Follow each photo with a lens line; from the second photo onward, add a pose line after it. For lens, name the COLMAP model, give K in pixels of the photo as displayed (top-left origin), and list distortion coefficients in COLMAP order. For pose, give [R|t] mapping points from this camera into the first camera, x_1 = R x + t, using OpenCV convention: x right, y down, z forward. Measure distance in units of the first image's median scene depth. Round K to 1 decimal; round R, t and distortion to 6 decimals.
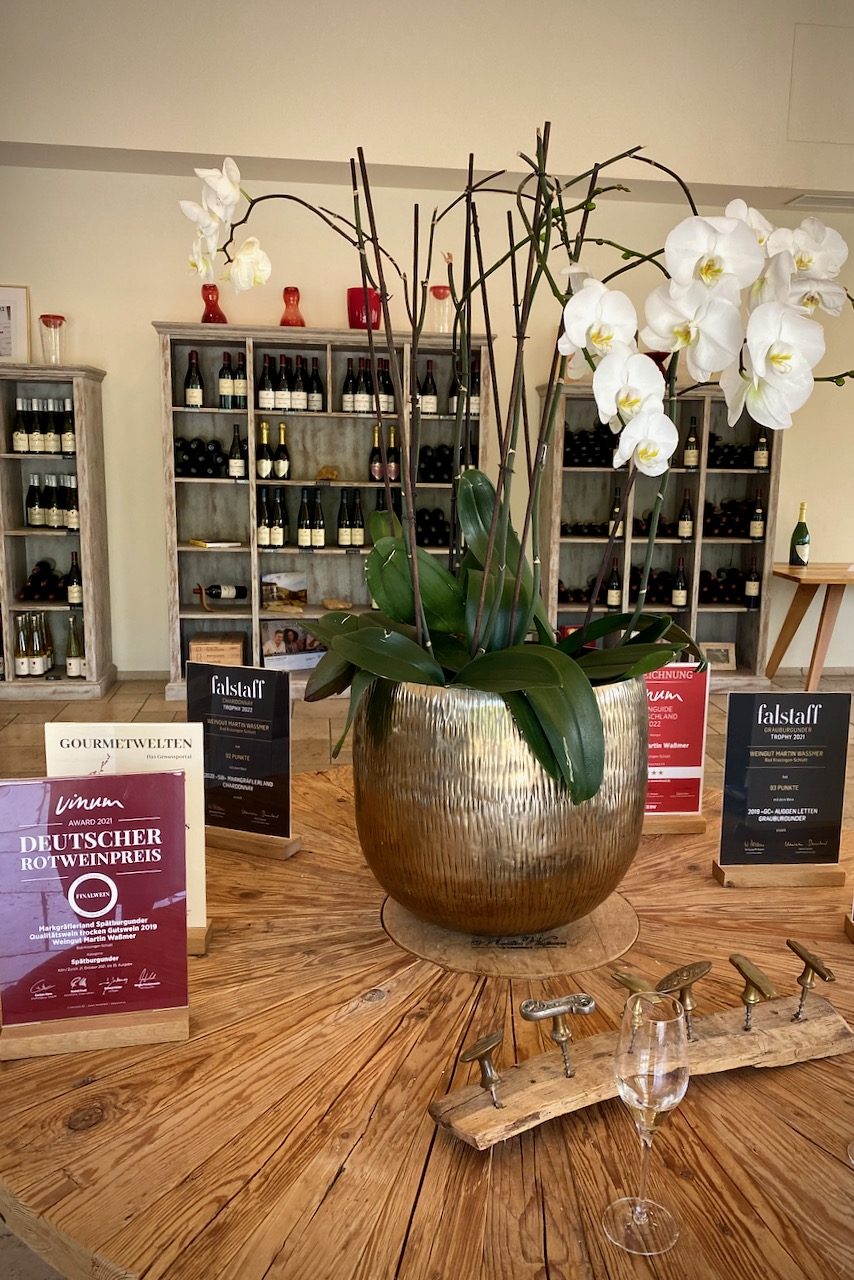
lens RADIAL K [[940.6, 0, 465.1], [0, 940.6, 626.0], [0, 0, 1]] dist [0.055061, -0.001271]
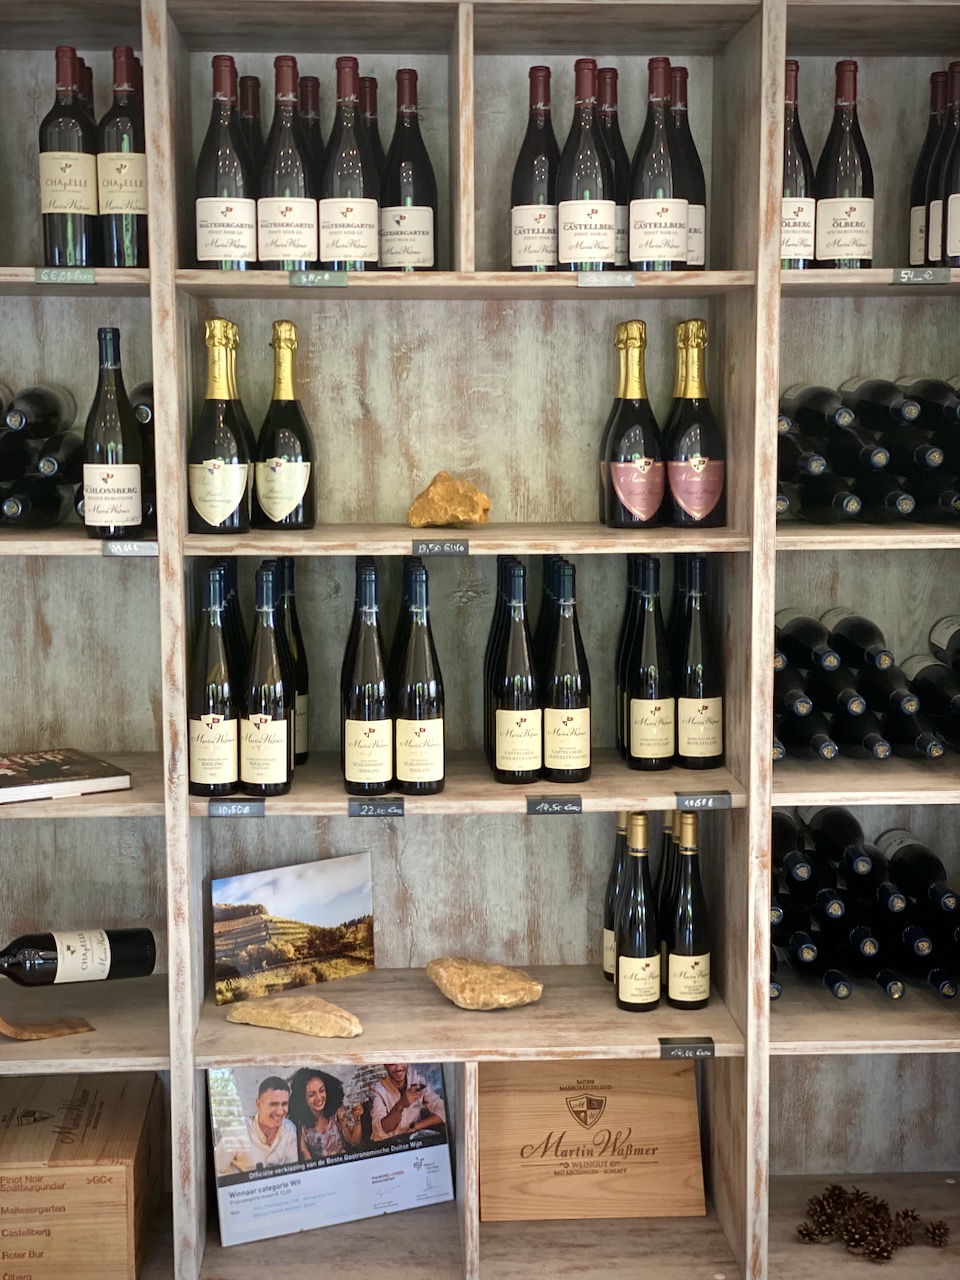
lens RADIAL K [[1954.3, 0, 480.9], [0, 1954.3, 638.1], [0, 0, 1]] dist [0.047912, 0.000000]
pose [[0.995097, -0.013625, -0.097960, -0.085991], [0.007494, 0.998006, -0.062676, -0.090845], [0.098619, 0.061634, 0.993215, 0.464191]]
